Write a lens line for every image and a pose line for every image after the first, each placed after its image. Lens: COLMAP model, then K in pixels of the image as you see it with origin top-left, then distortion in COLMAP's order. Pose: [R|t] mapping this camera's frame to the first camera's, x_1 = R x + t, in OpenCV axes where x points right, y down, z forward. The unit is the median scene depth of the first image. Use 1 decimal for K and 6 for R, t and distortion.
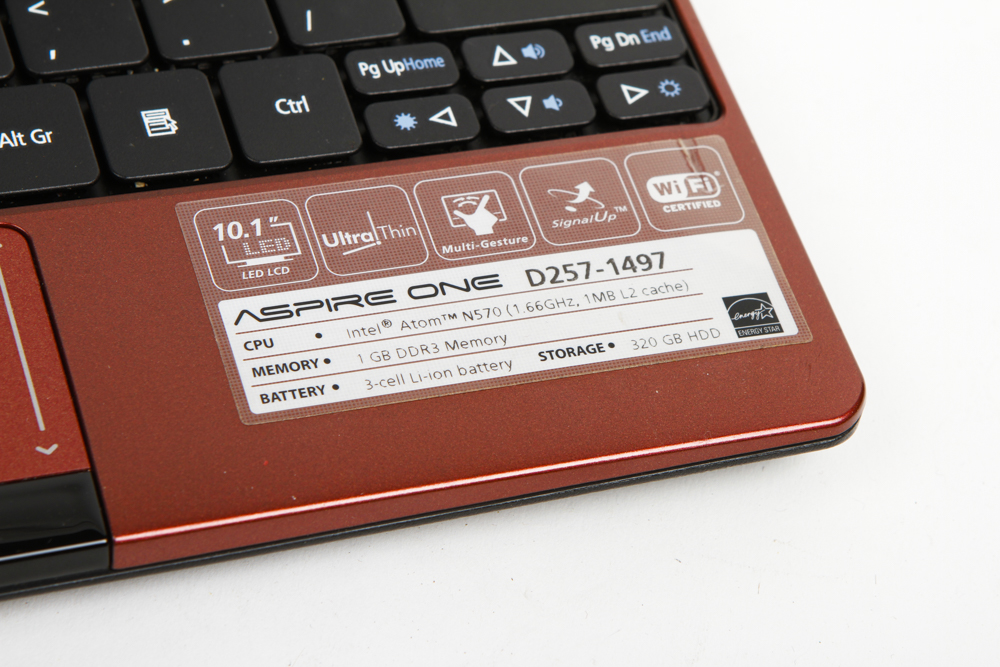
lens RADIAL K [[3121.9, 0, 504.4], [0, 3121.9, 338.0], [0, 0, 1]] dist [0.339703, 0.000000]
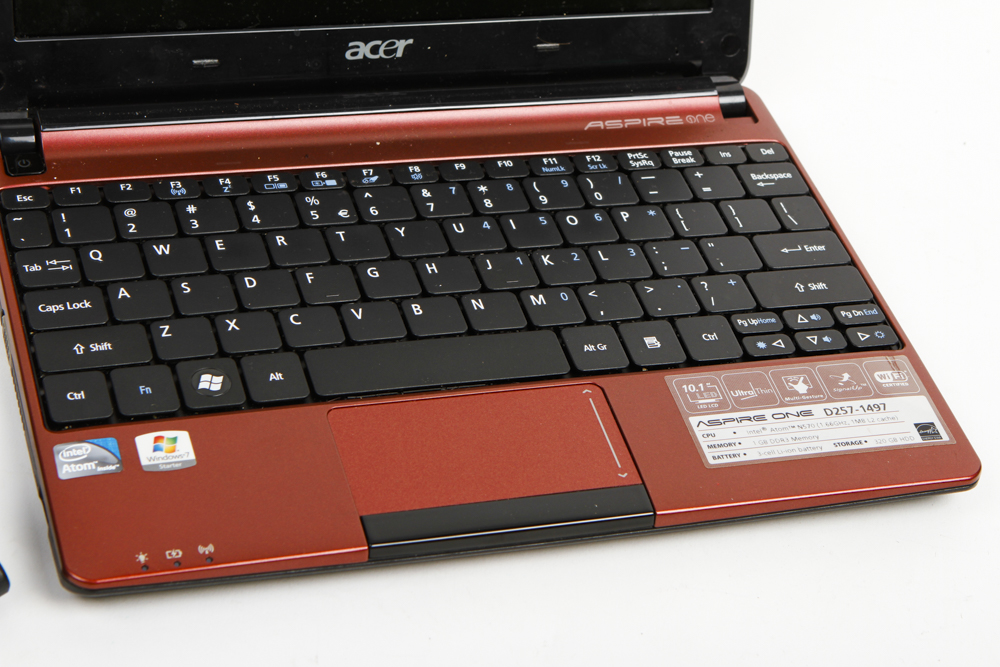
lens RADIAL K [[2342.4, 0, 499.0], [0, 2342.4, 331.3], [0, 0, 1]] dist [0.047261, 0.000000]
pose [[0.999914, 0.008746, -0.009755, -0.202201], [-0.010221, 0.986543, -0.163183, 0.192225], [0.008196, 0.163269, 0.986548, -0.614277]]
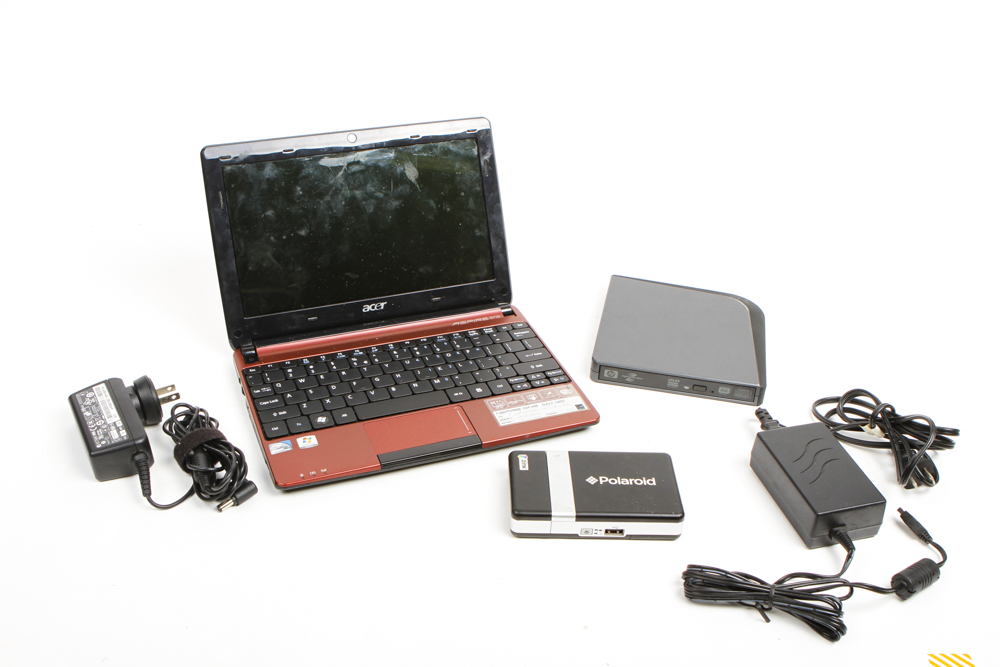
lens RADIAL K [[1110.8, 0, 497.5], [0, 1110.8, 332.6], [0, 0, 1]] dist [-0.104791, 0.000000]
pose [[0.991614, -0.129162, -0.004391, -0.050750], [0.121049, 0.940158, -0.318511, 0.521446], [0.045267, 0.315309, 0.947909, -1.084980]]
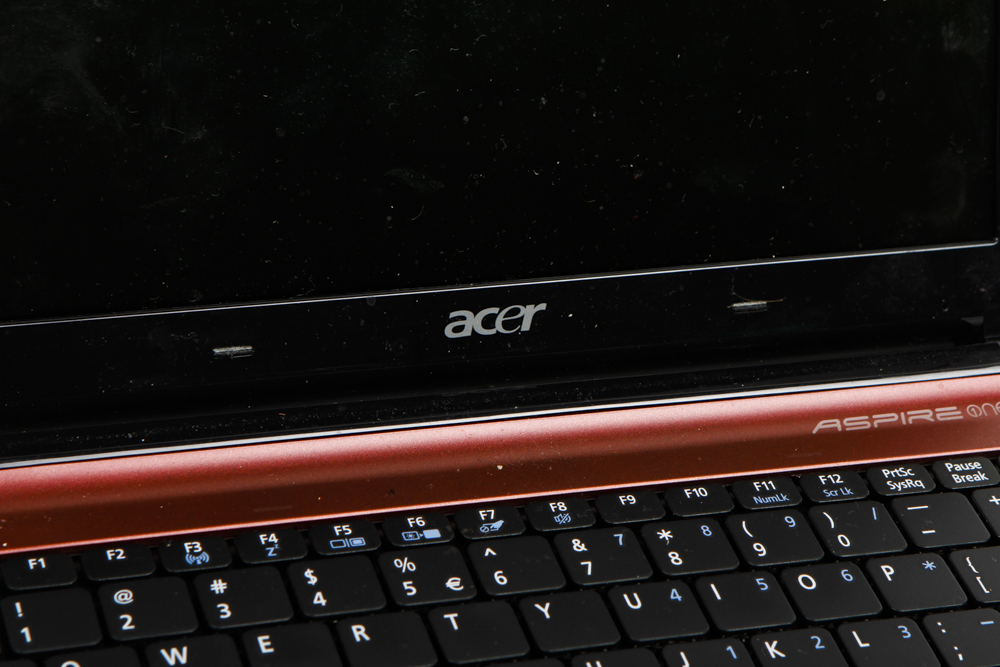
lens RADIAL K [[3121.9, 0, 506.6], [0, 3121.9, 333.1], [0, 0, 1]] dist [0.339703, 0.000000]
pose [[0.999408, -0.020458, -0.027650, -0.264640], [0.013173, 0.970256, -0.241723, 0.072186], [0.031773, 0.241216, 0.969951, -0.398609]]
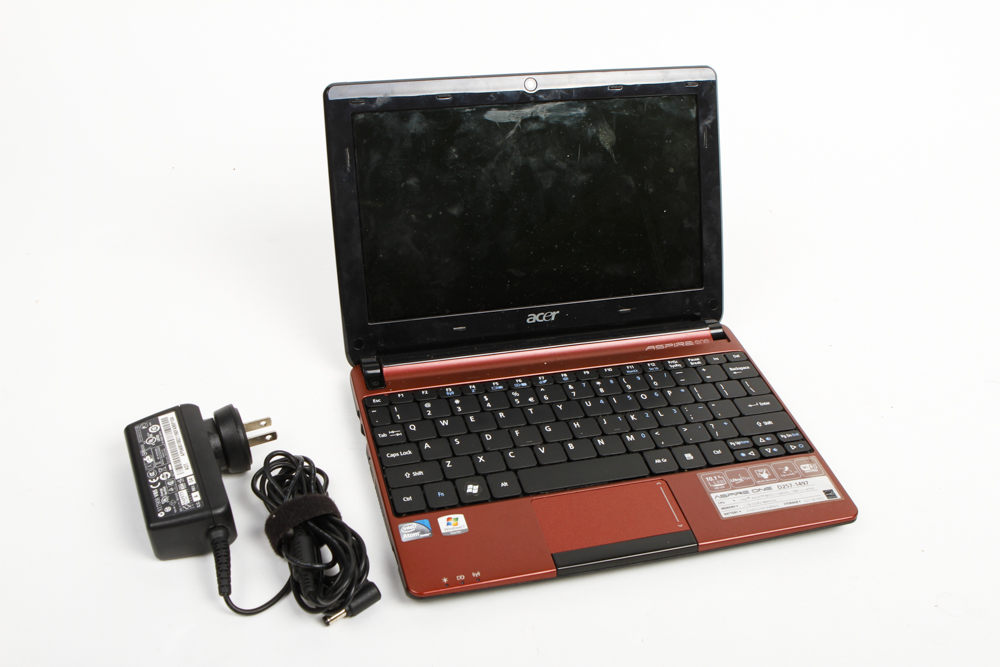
lens RADIAL K [[1110.8, 0, 497.0], [0, 1110.8, 335.1], [0, 0, 1]] dist [-0.104791, 0.000000]
pose [[0.995474, -0.047510, -0.082308, -0.243284], [0.025770, 0.968569, -0.247407, 0.143076], [0.091476, 0.244167, 0.965409, -0.558753]]
